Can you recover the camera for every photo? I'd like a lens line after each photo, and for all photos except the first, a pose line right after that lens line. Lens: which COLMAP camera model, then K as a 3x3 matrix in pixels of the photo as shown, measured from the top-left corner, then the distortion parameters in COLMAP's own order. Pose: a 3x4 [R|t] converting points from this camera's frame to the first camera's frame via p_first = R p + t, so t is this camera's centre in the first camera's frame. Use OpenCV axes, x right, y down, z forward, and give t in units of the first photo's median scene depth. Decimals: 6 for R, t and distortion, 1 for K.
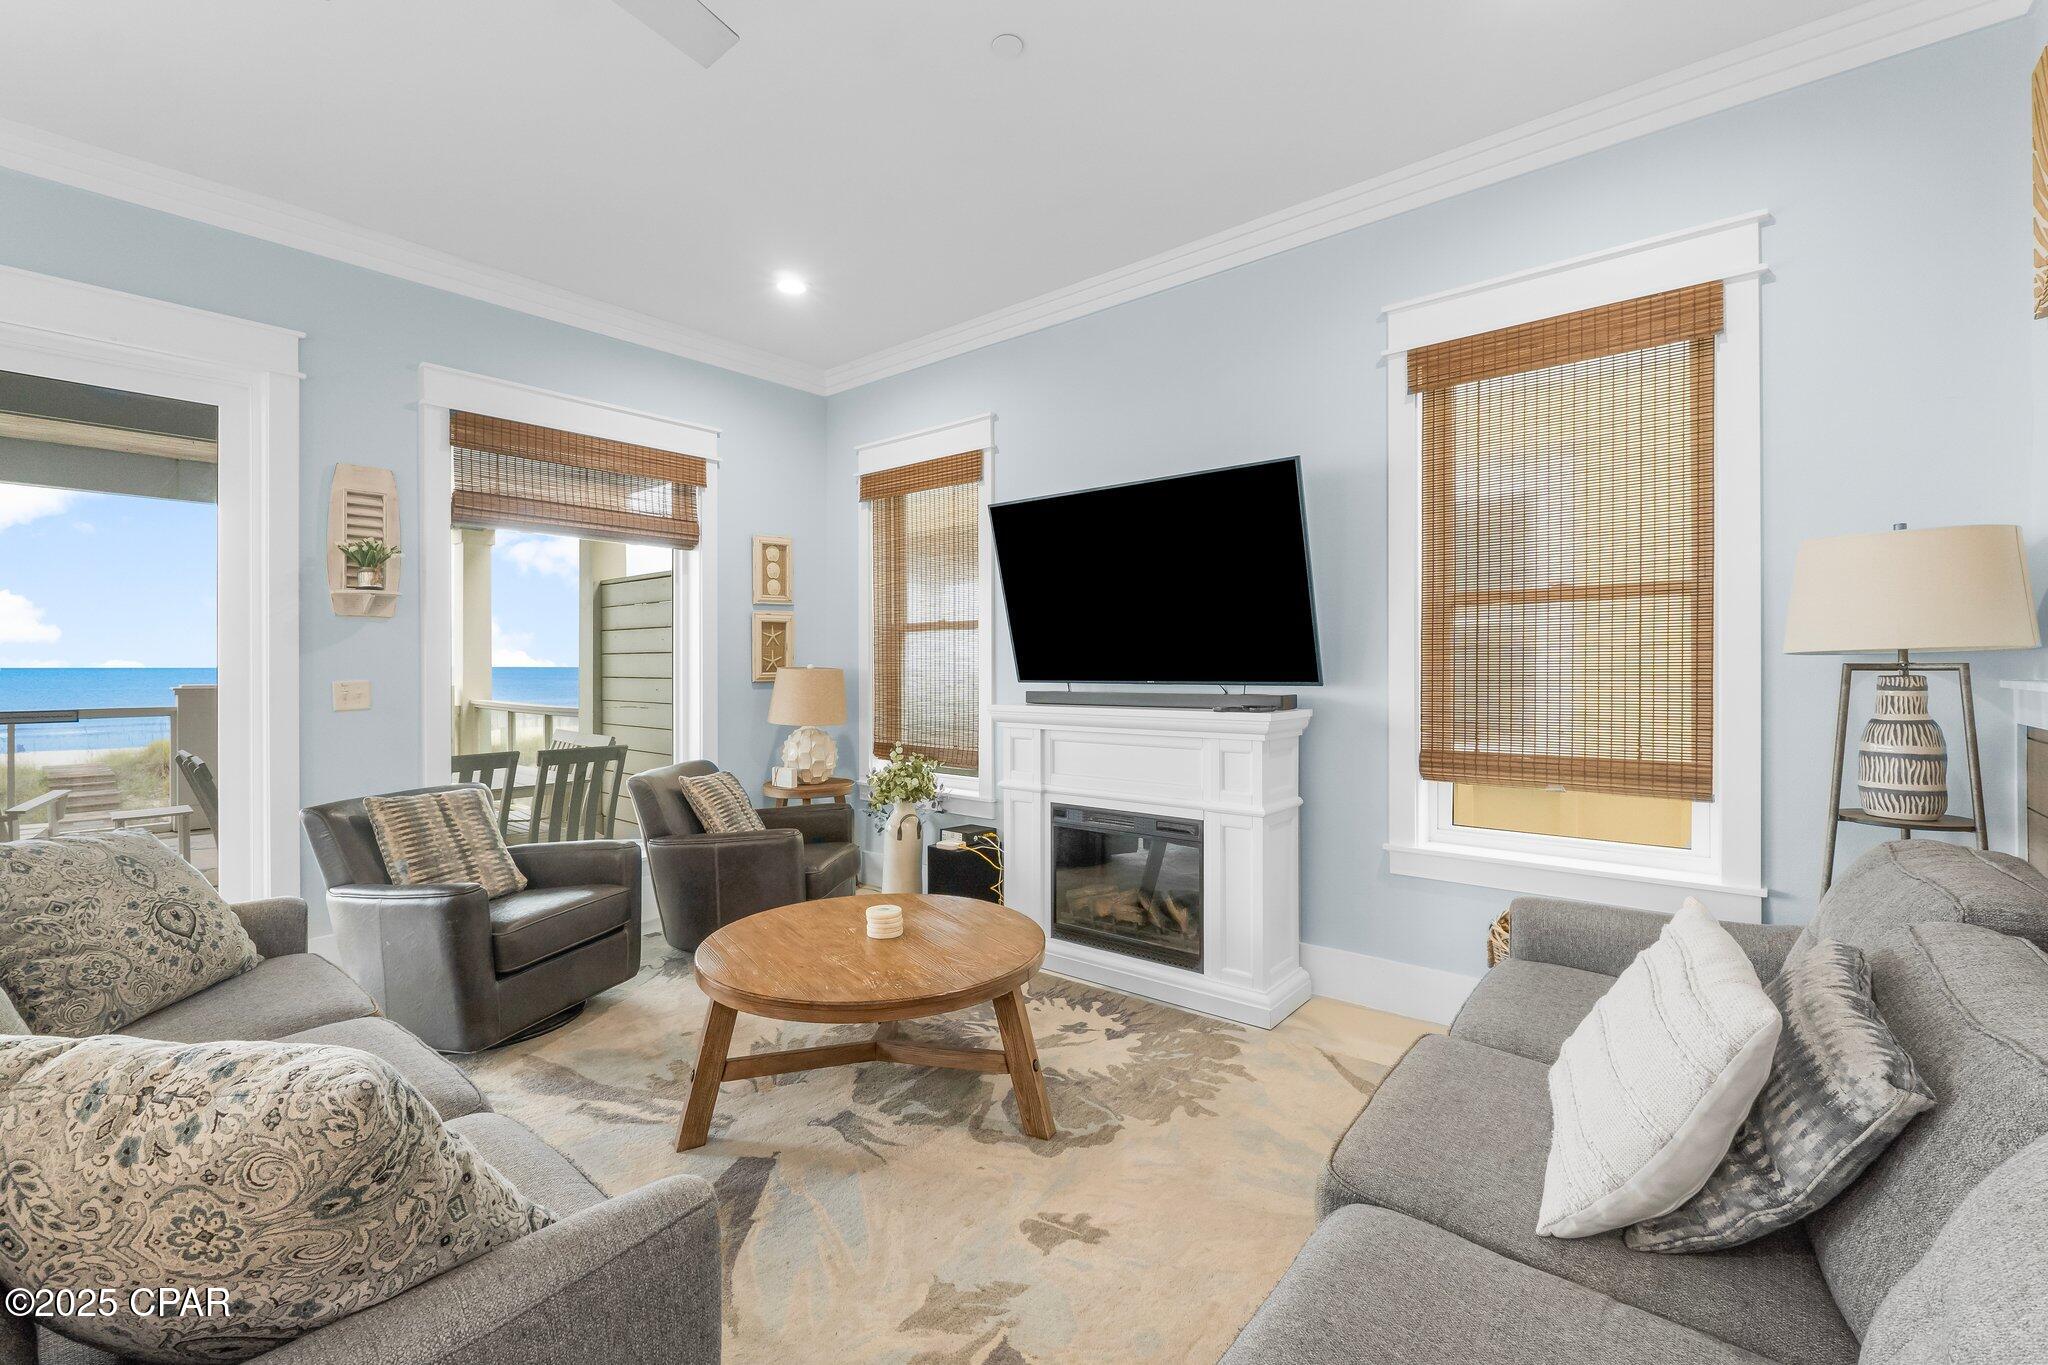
lens RADIAL K [[878.0, 0, 1030.3], [0, 878.0, 647.5], [0, 0, 1]] dist [-0.010922, -0.000563]
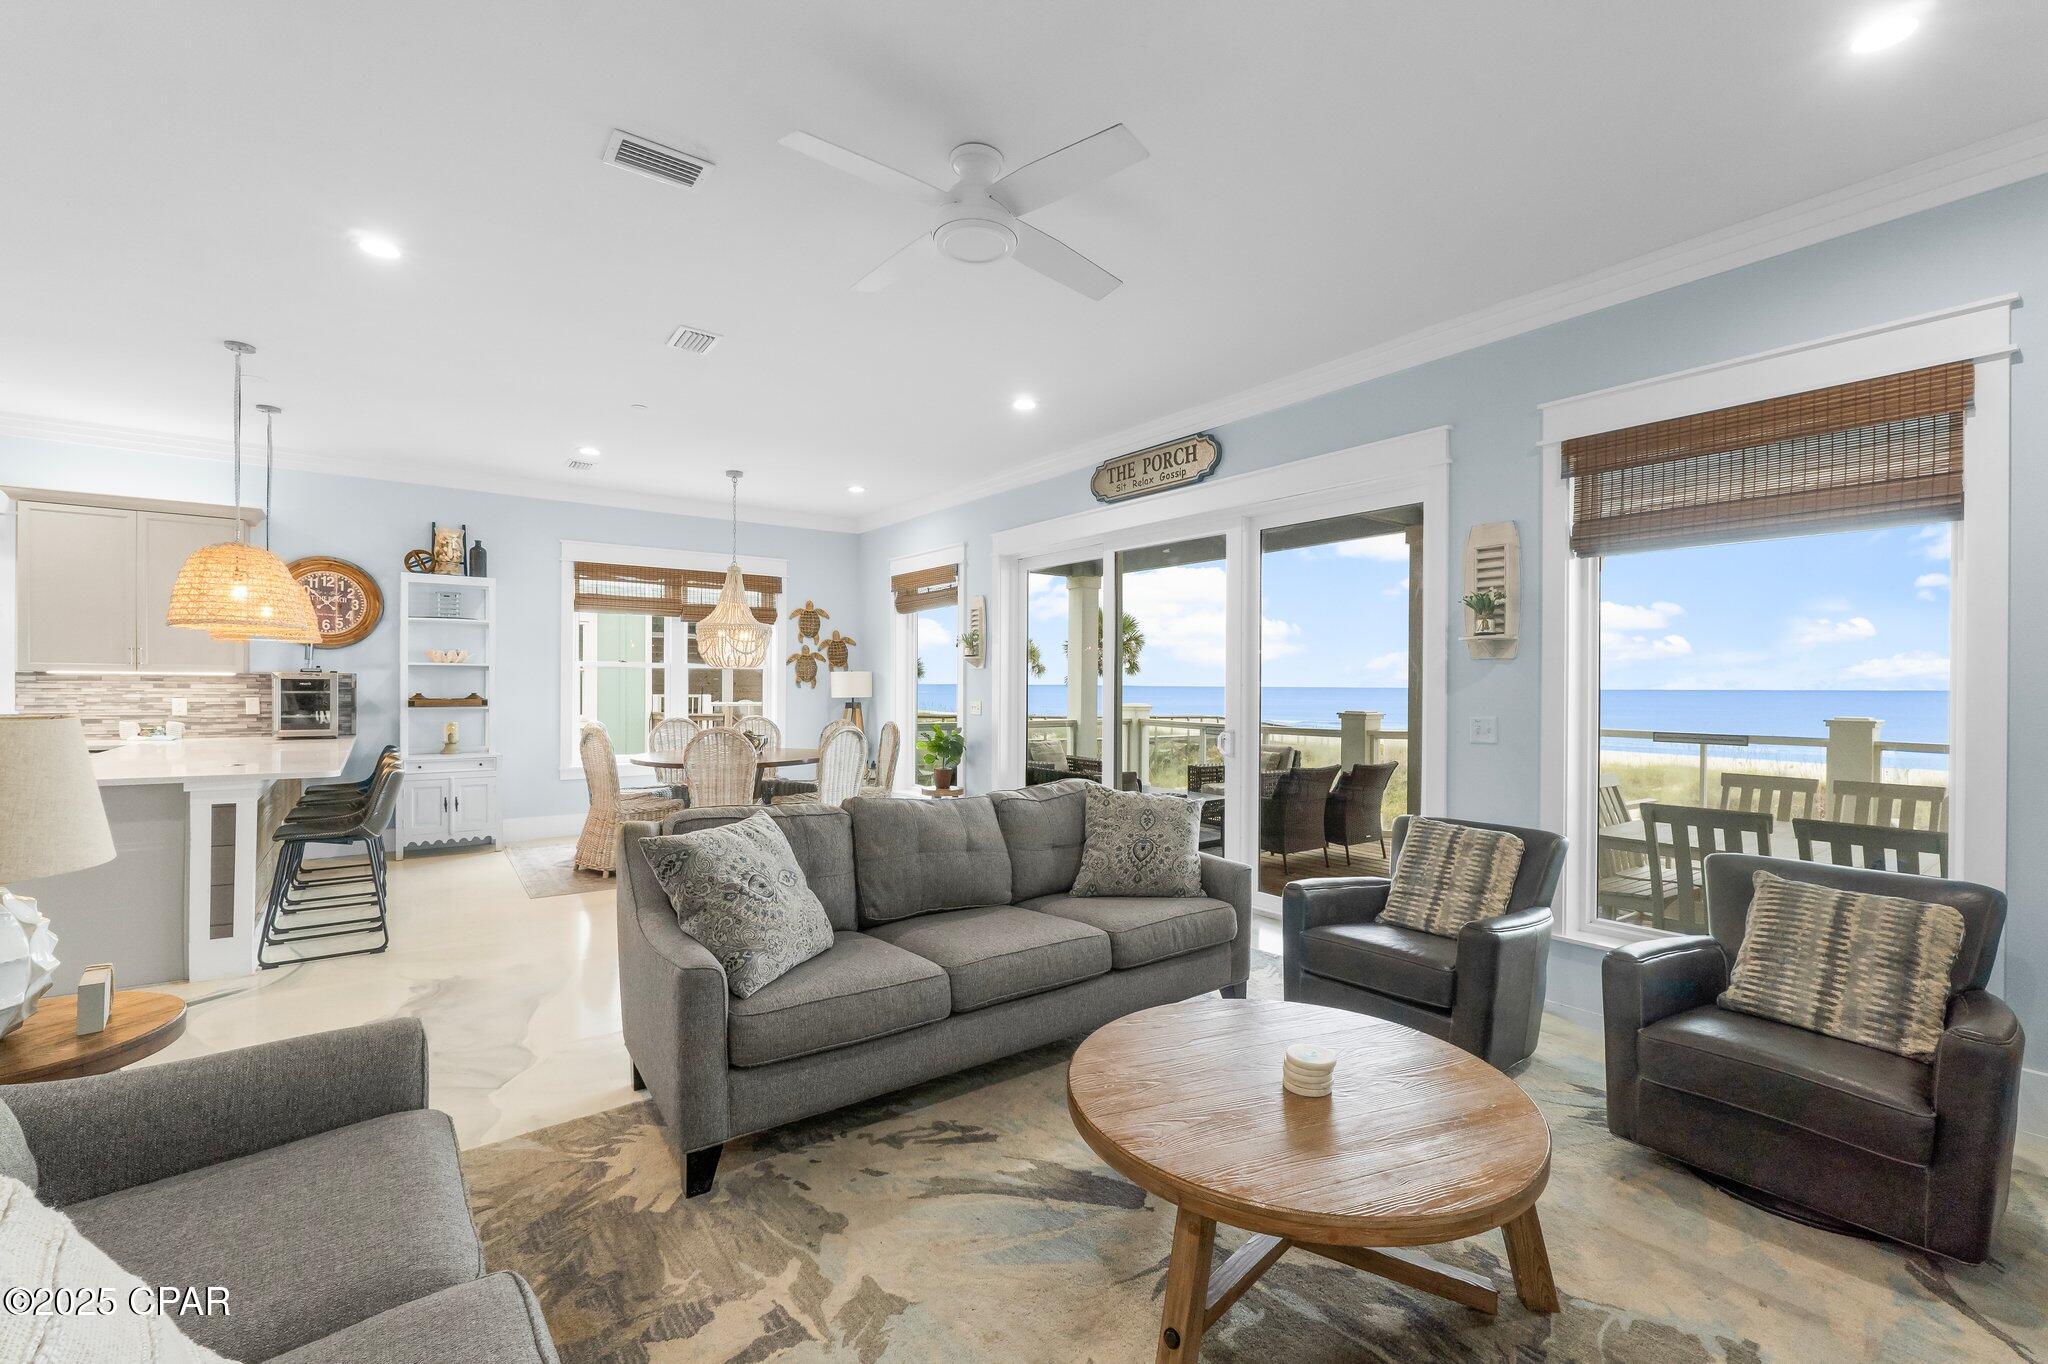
lens RADIAL K [[857.4, 0, 1024.0], [0, 857.4, 682.0], [0, 0, 1]] dist [-0.009329, -0.000438]
pose [[-0.230095, 0.003137, -0.973163, 0.417000], [0.012722, 0.999919, 0.000216, -0.014180], [0.973085, -0.012331, -0.230116, 0.663524]]
